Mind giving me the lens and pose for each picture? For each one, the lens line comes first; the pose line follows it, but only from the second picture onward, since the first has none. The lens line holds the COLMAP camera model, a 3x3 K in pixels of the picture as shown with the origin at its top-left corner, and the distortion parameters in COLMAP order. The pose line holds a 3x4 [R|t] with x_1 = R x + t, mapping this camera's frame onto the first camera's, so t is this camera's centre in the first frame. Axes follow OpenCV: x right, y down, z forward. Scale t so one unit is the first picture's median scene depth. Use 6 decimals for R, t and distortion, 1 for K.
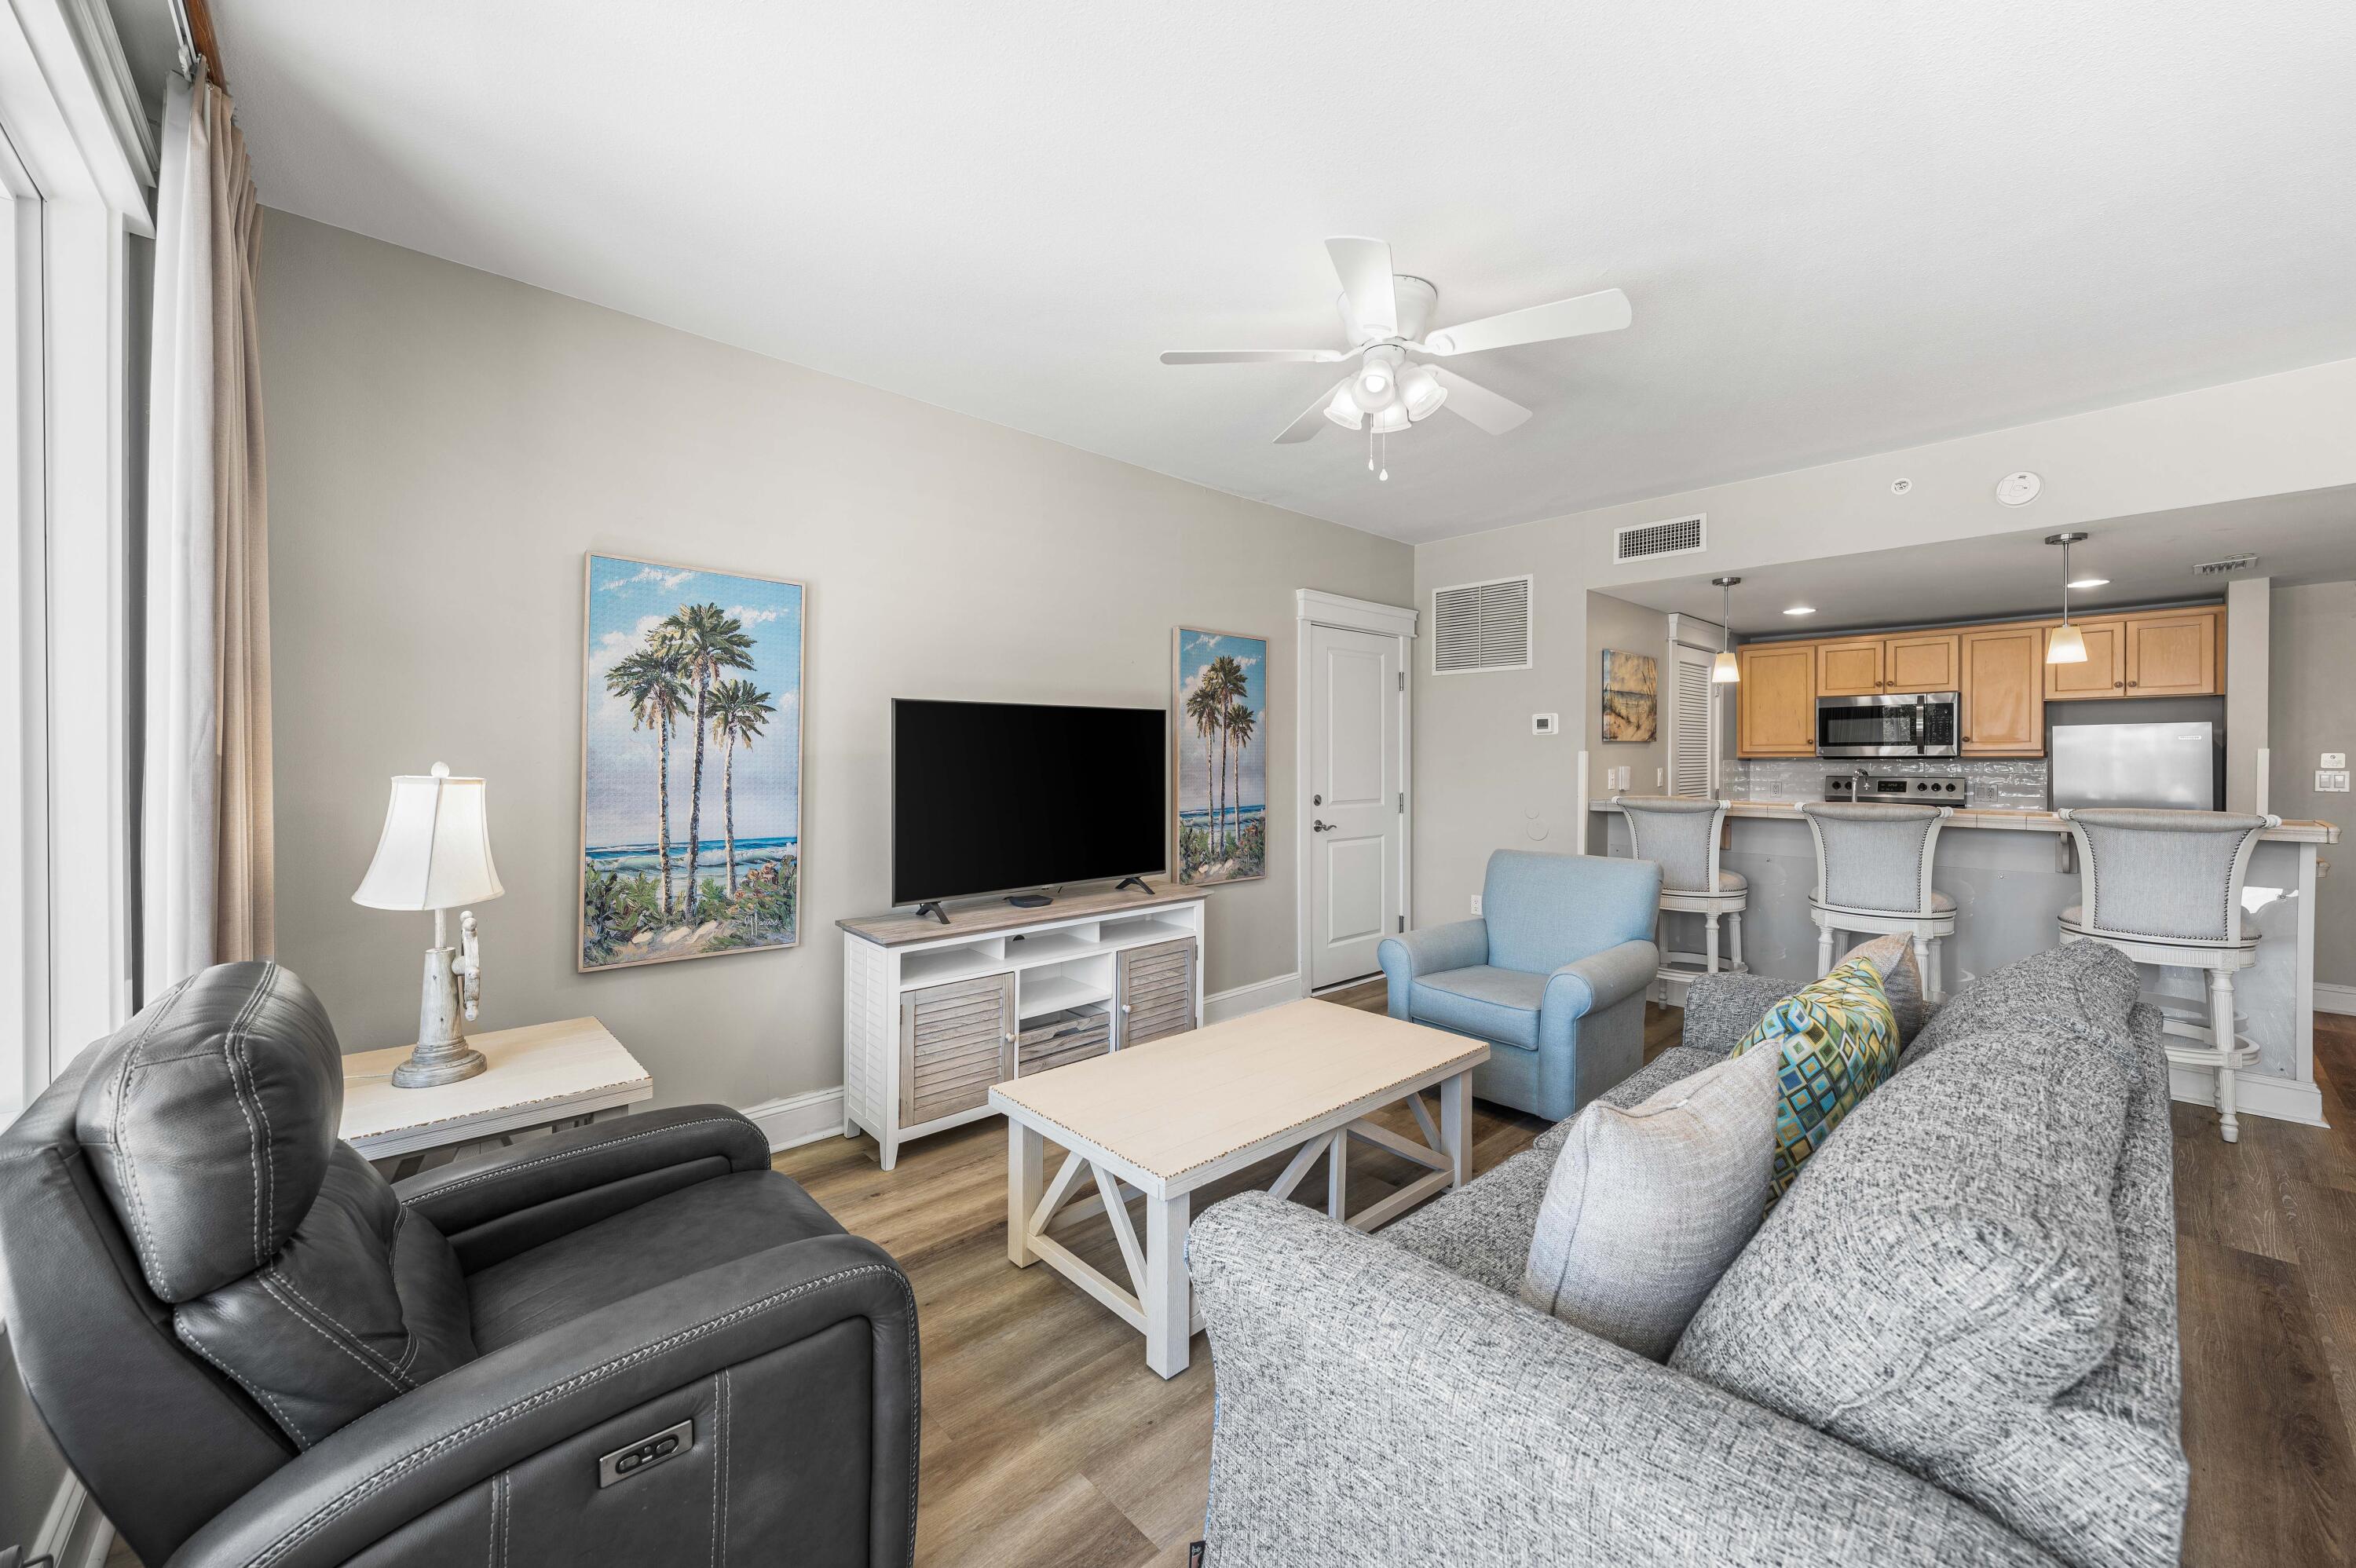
lens RADIAL K [[856.5, 0, 1167.4], [0, 856.5, 770.0], [0, 0, 1]] dist [-0.011004, 0.000154]
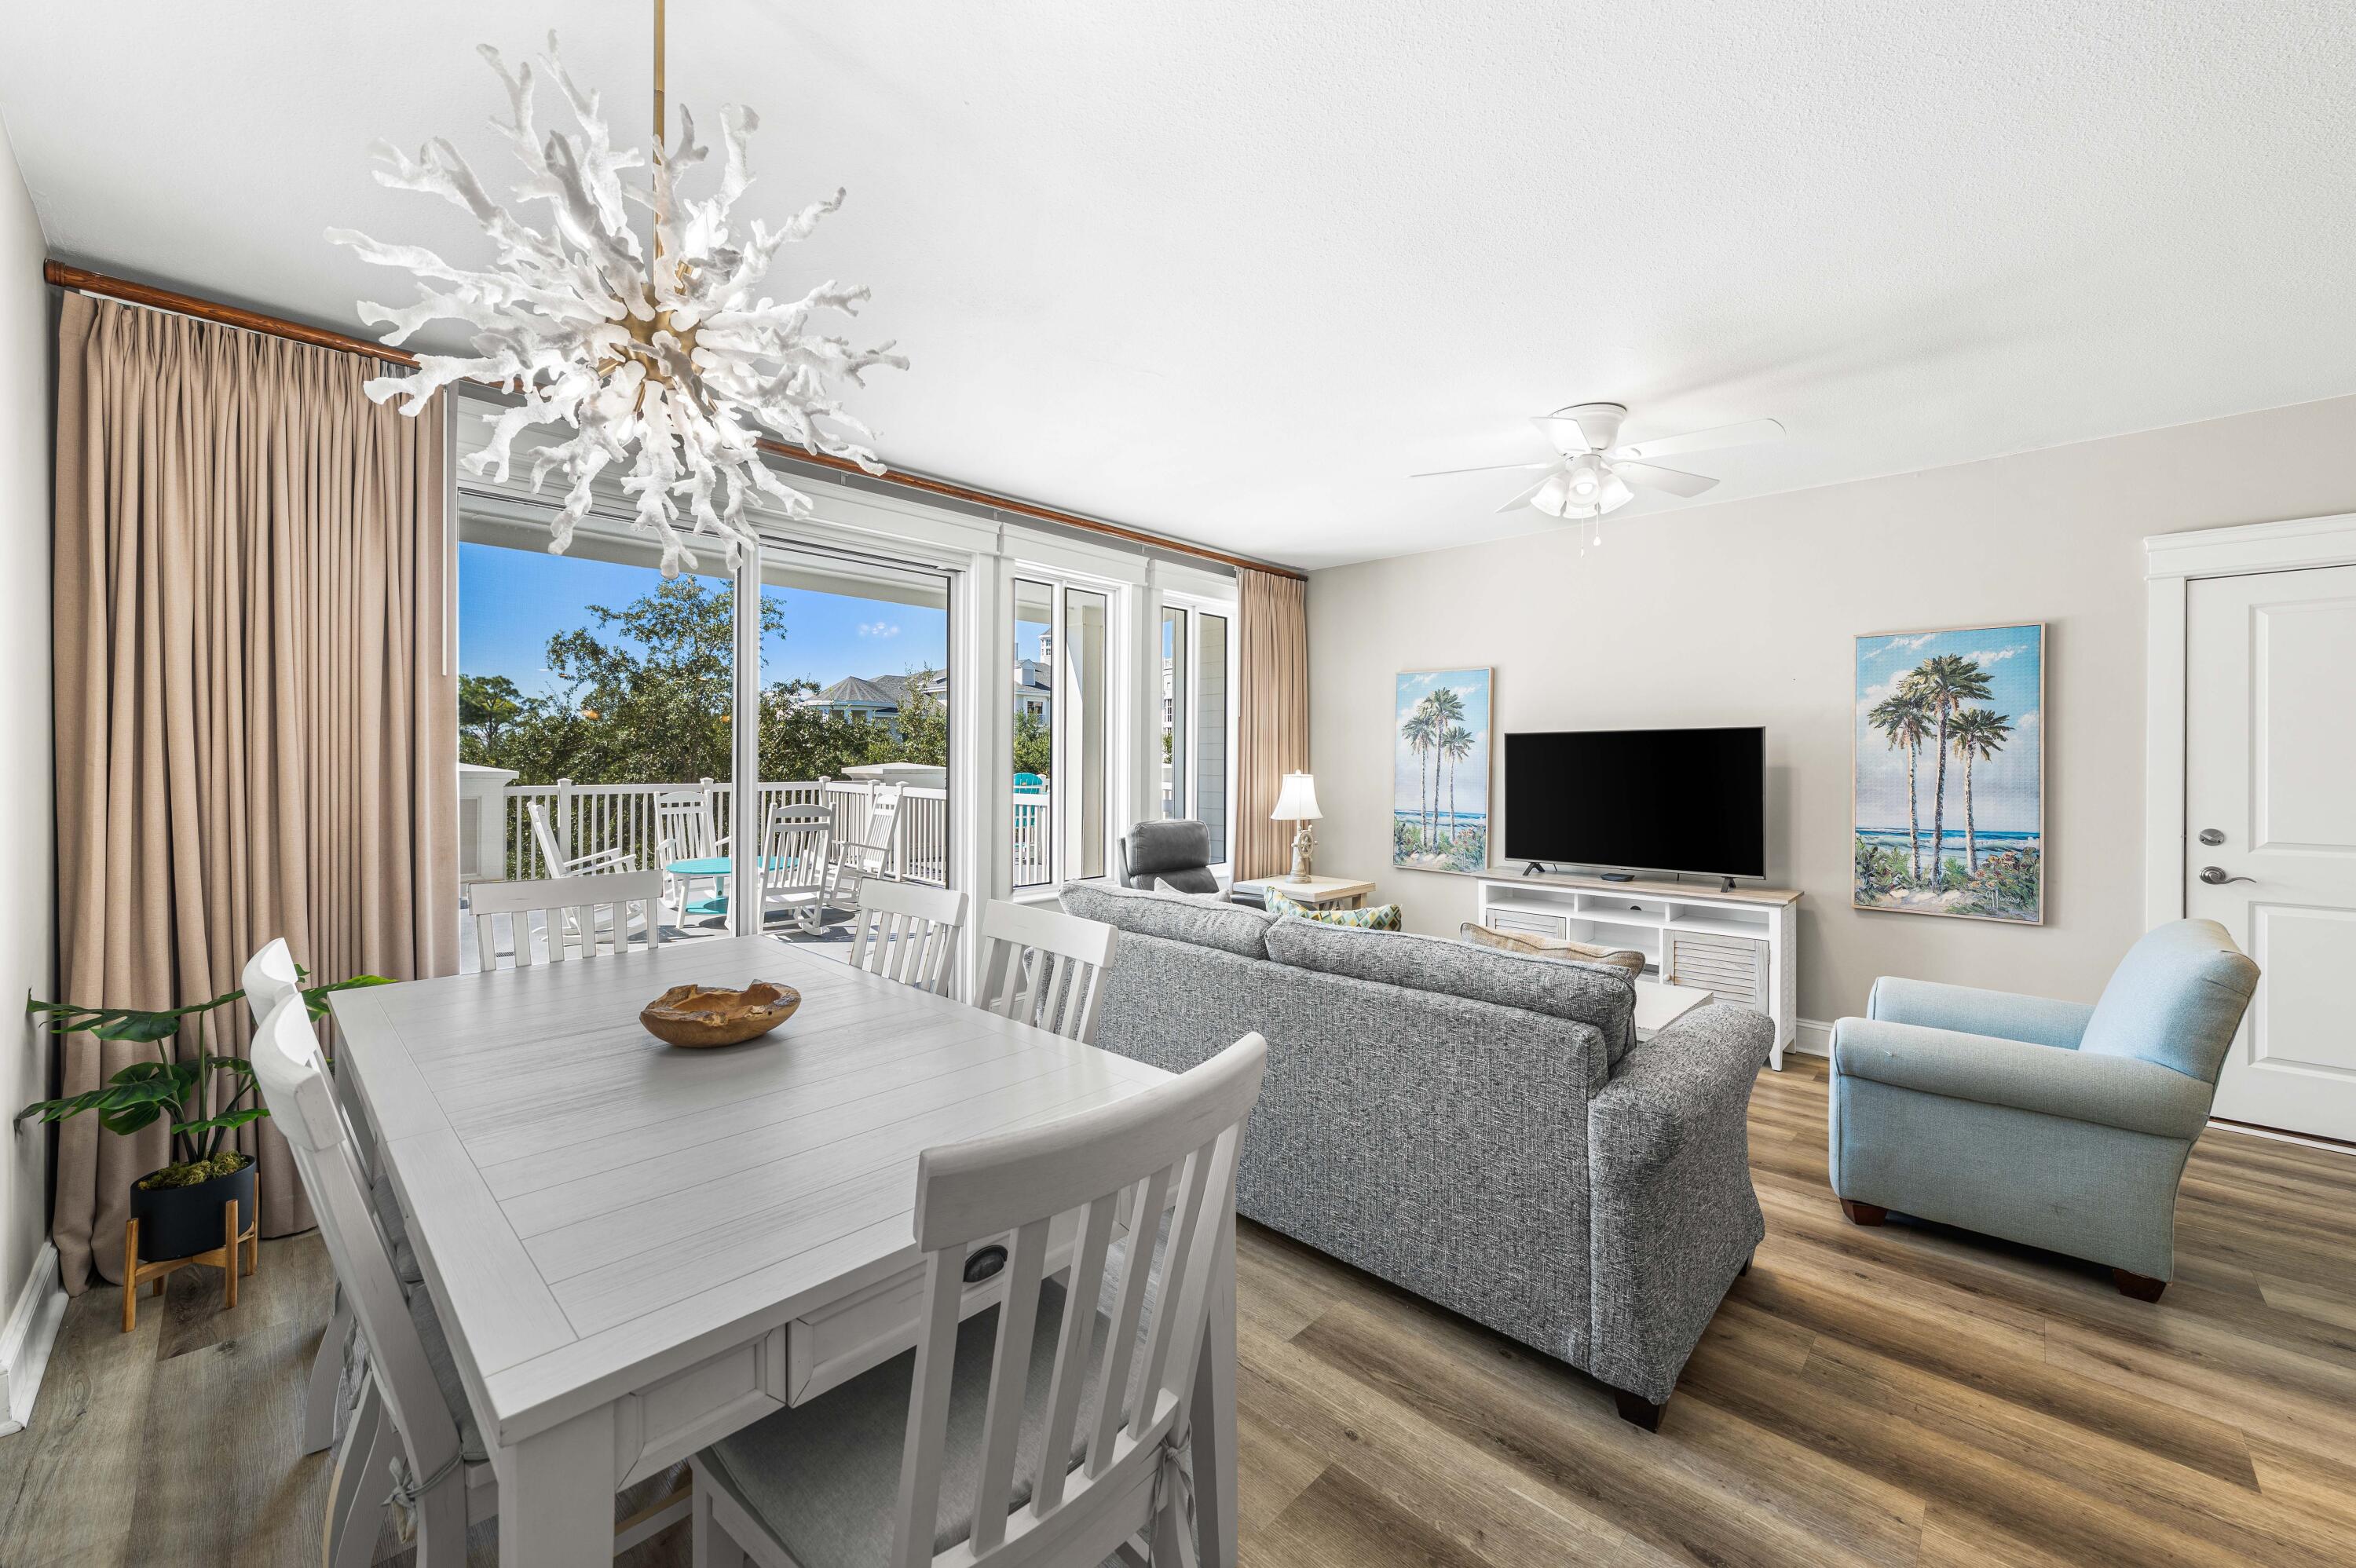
lens RADIAL K [[916.1, 0, 1165.4], [0, 916.1, 761.0], [0, 0, 1]] dist [-0.007724, 0.000595]
pose [[0.088525, -0.000033, -0.996074, 0.917064], [-0.016386, 0.999865, -0.001489, -0.011158], [0.995939, 0.016454, 0.088513, 0.128349]]
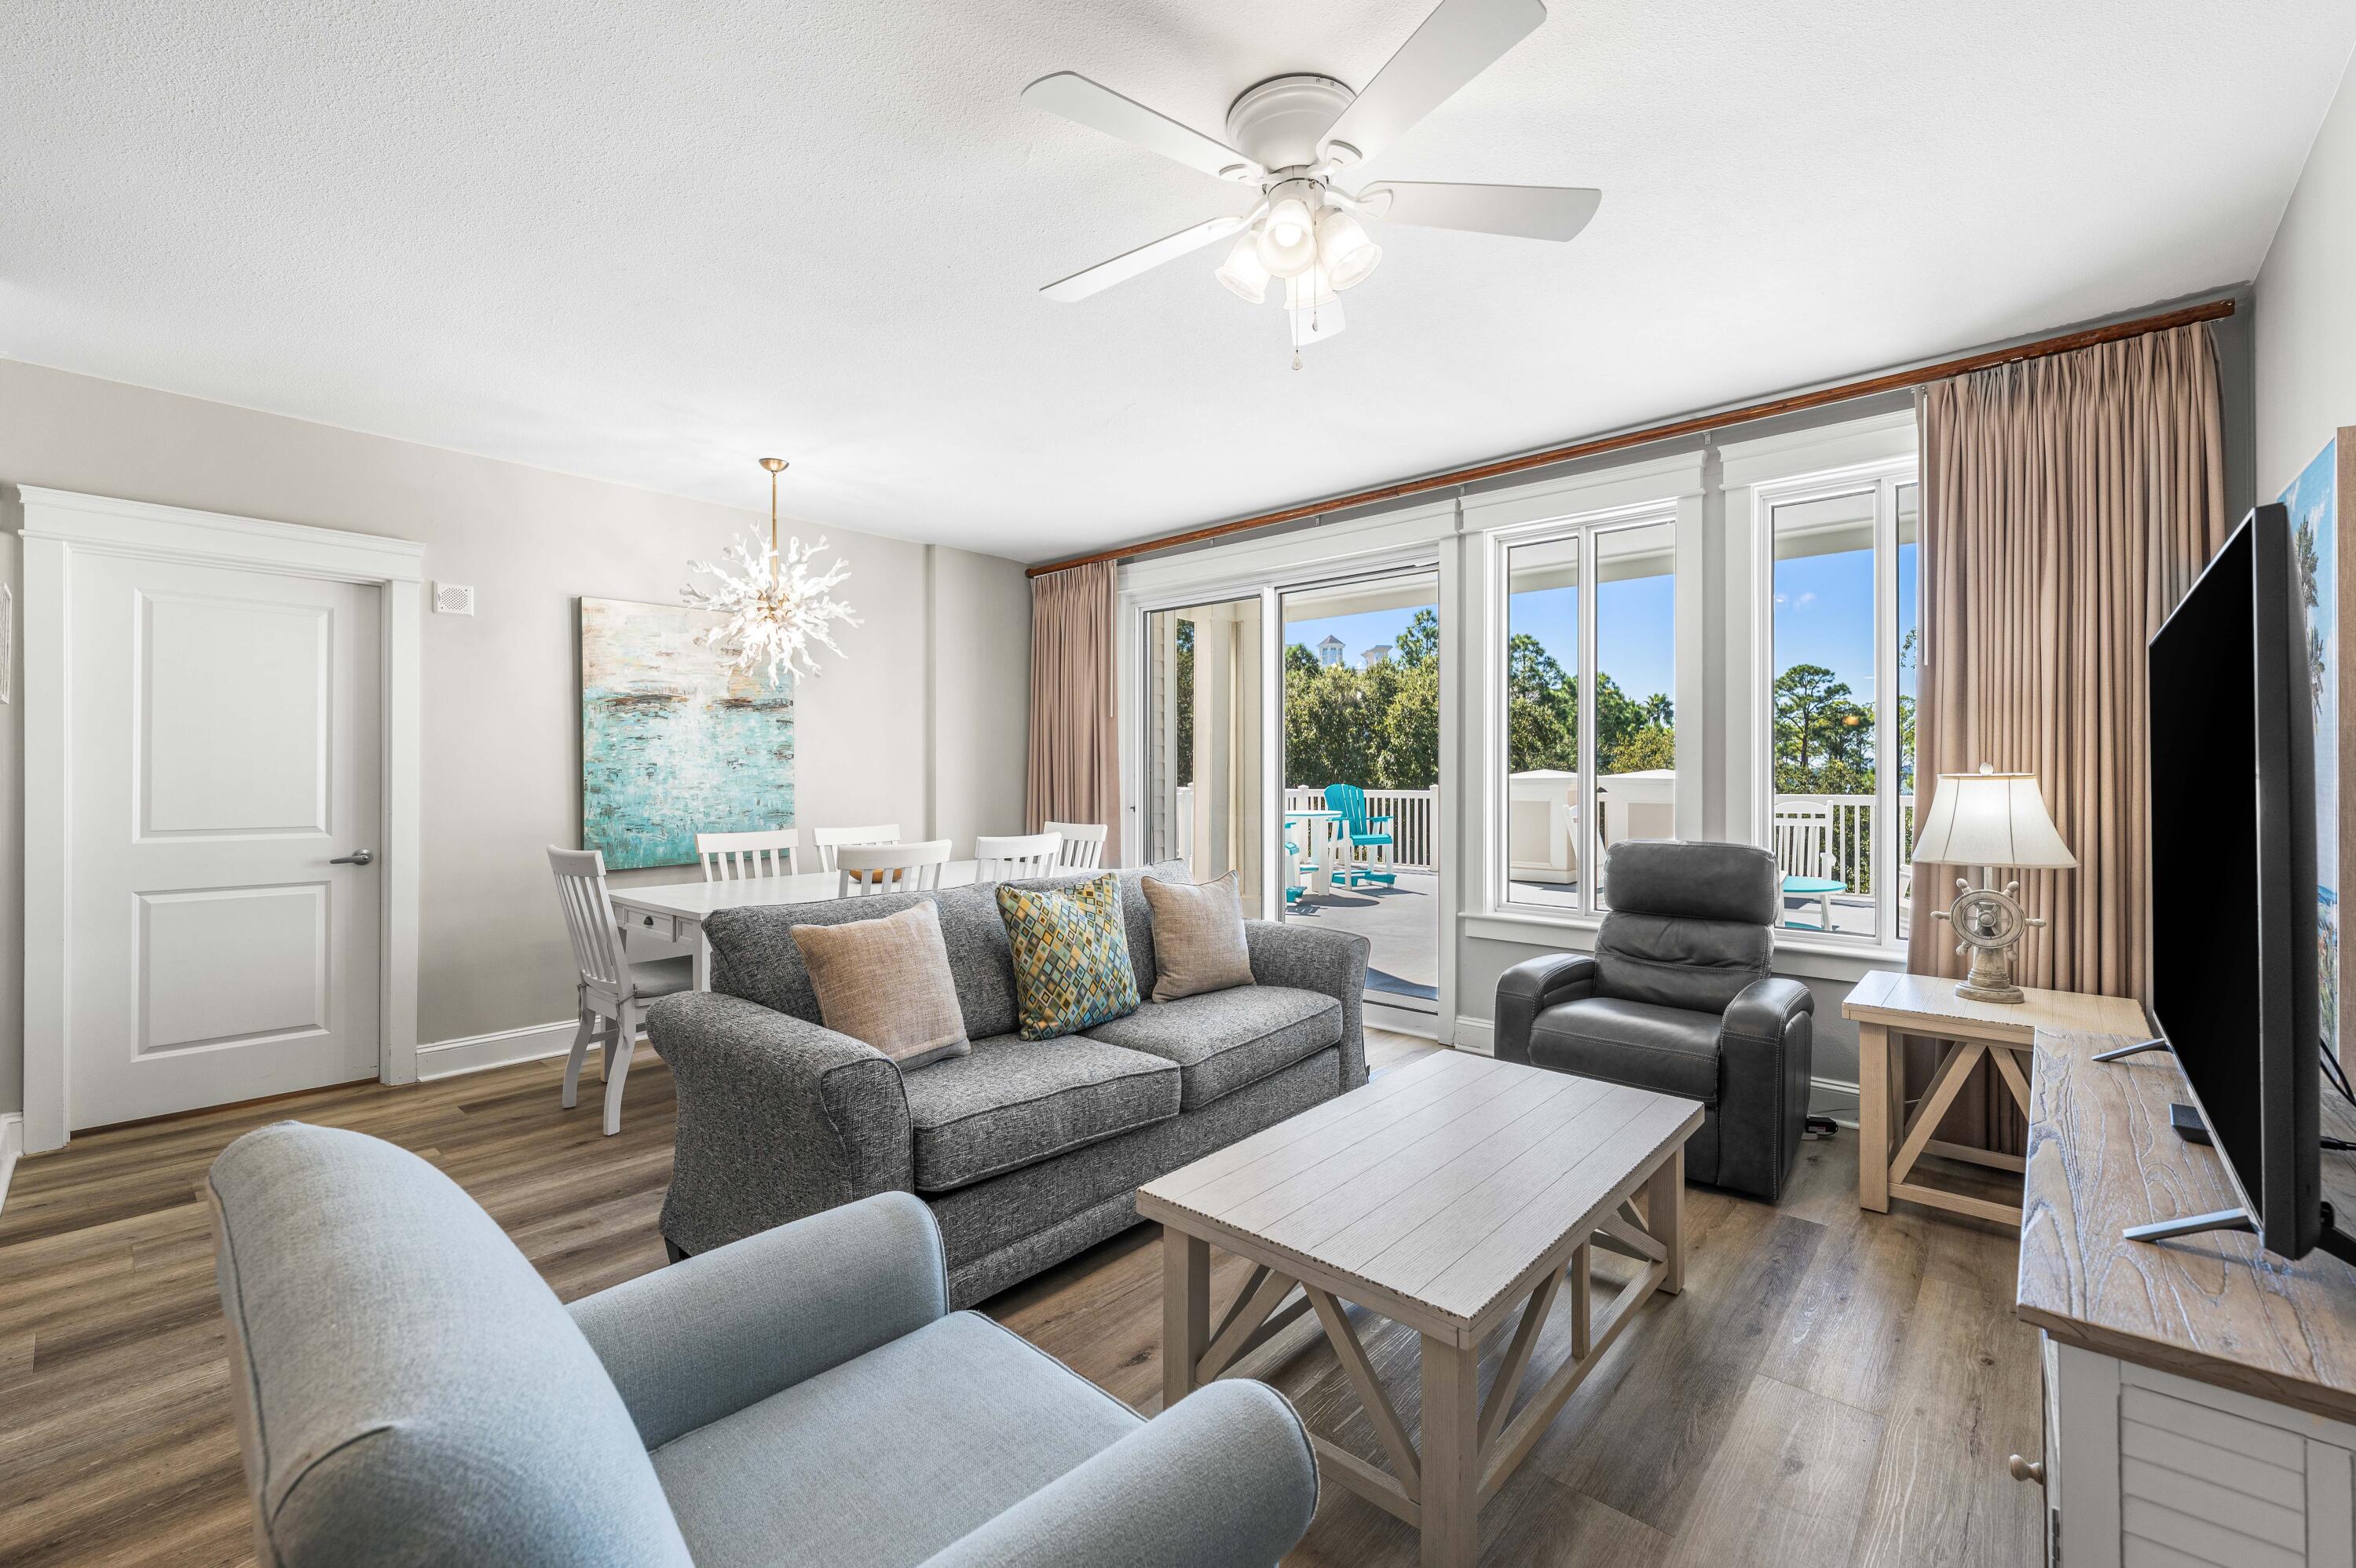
lens RADIAL K [[993.9, 0, 1187.1], [0, 993.9, 782.1], [0, 0, 1]] dist [-0.006025, -0.000140]
pose [[-0.992713, 0.000023, -0.120499, 0.245373], [-0.002302, 0.999814, 0.019161, -0.003145], [0.120477, 0.019299, -0.992529, 1.061485]]
